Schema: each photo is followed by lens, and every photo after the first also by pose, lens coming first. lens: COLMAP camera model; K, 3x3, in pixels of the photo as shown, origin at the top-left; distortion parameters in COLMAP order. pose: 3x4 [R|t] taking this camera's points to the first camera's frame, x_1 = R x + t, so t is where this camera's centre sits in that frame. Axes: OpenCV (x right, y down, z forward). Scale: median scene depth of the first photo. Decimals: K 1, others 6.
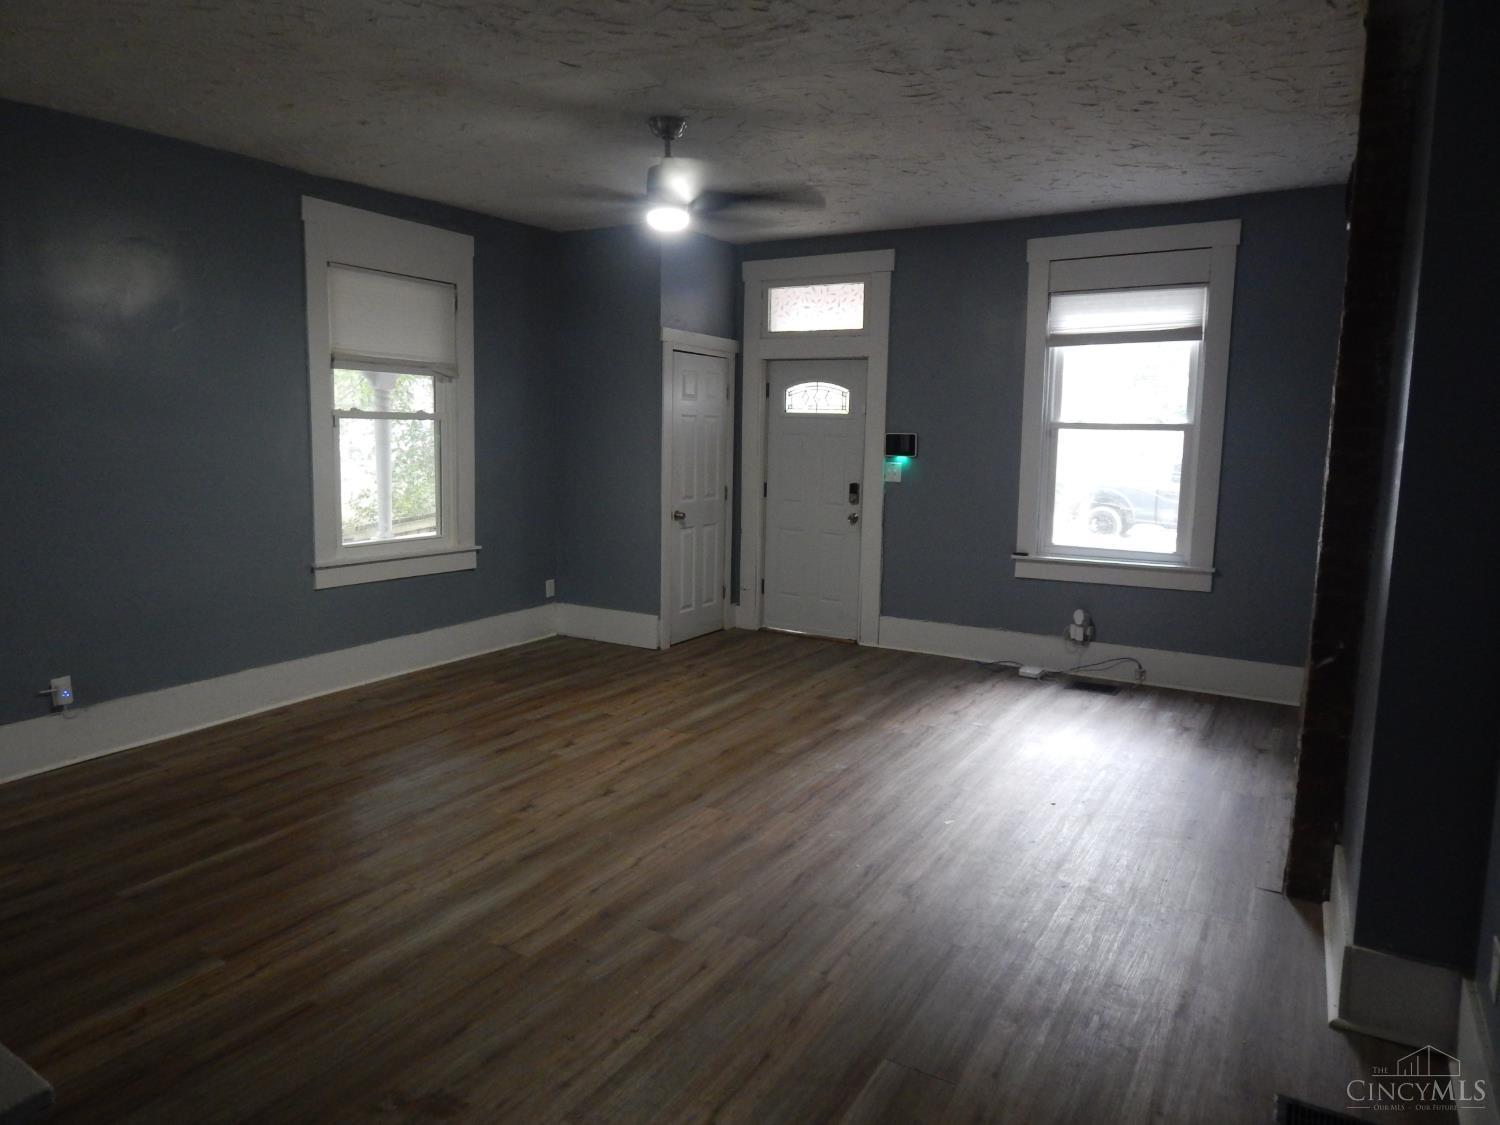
lens RADIAL K [[979.8, 0, 752.3], [0, 979.8, 562.3], [0, 0, 1]] dist [0.004817, -0.008505]
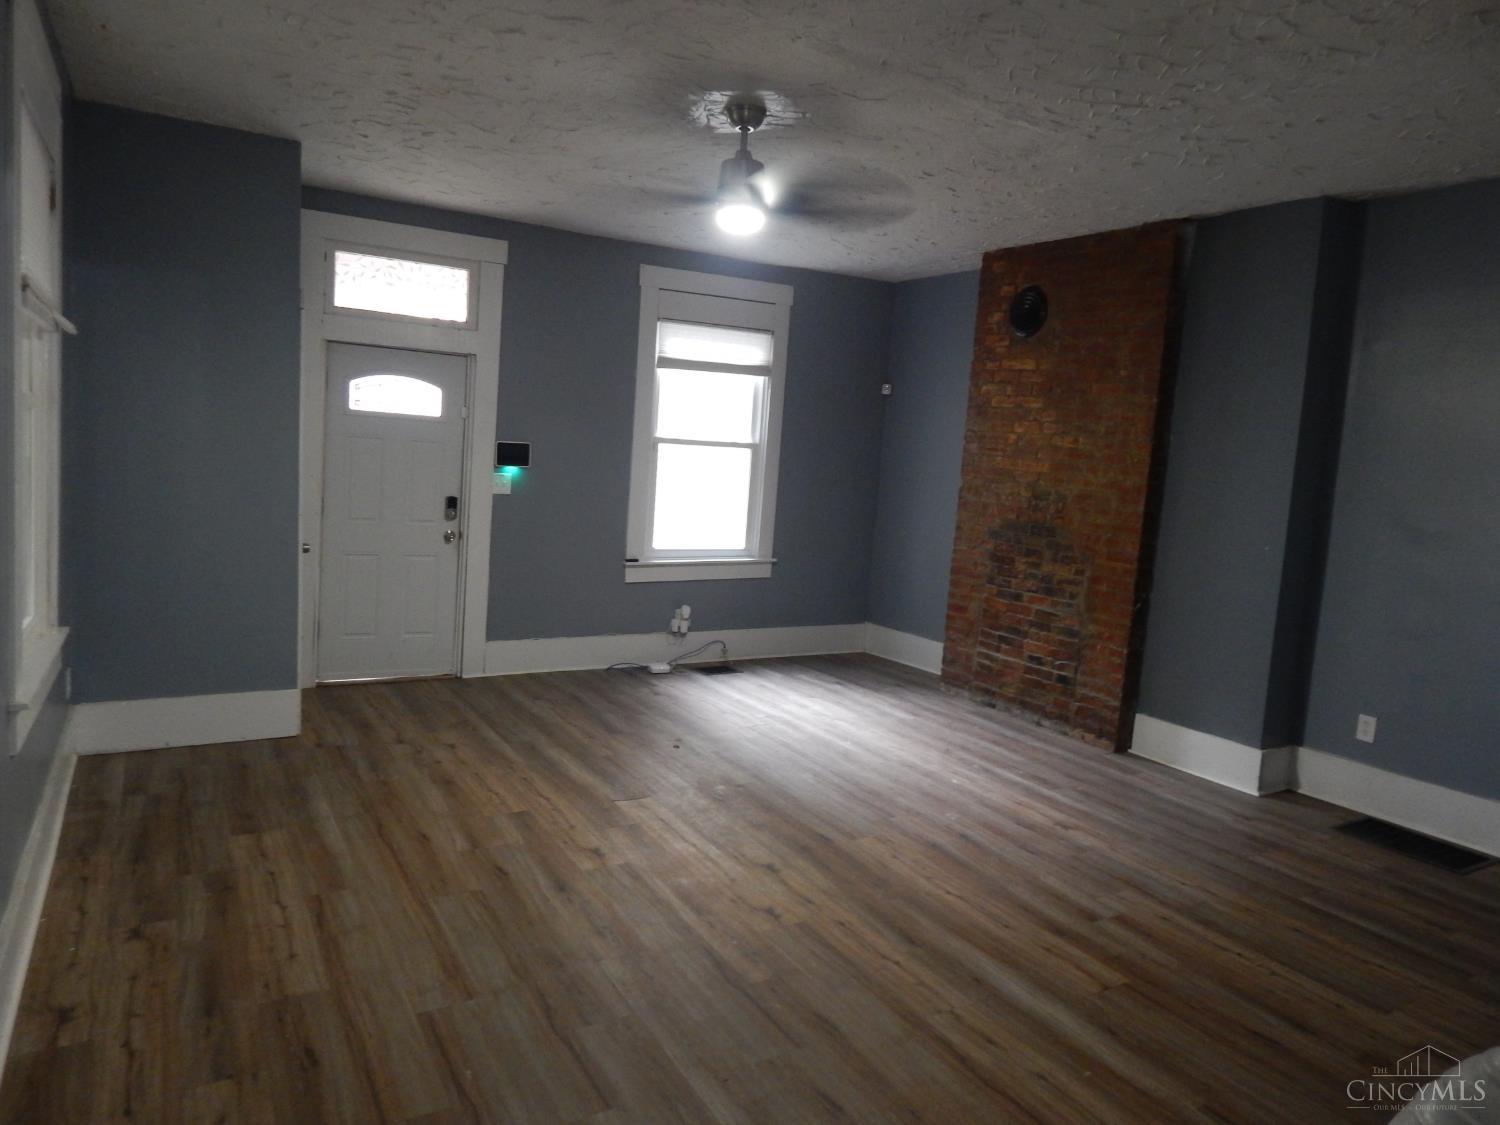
lens RADIAL K [[979.8, 0, 747.4], [0, 979.8, 561.7], [0, 0, 1]] dist [0.004817, -0.008505]
pose [[0.481254, -0.086693, 0.872284, -0.789222], [0.071895, 0.995649, 0.059289, -0.081601], [-0.873628, 0.034180, 0.485393, 0.507265]]
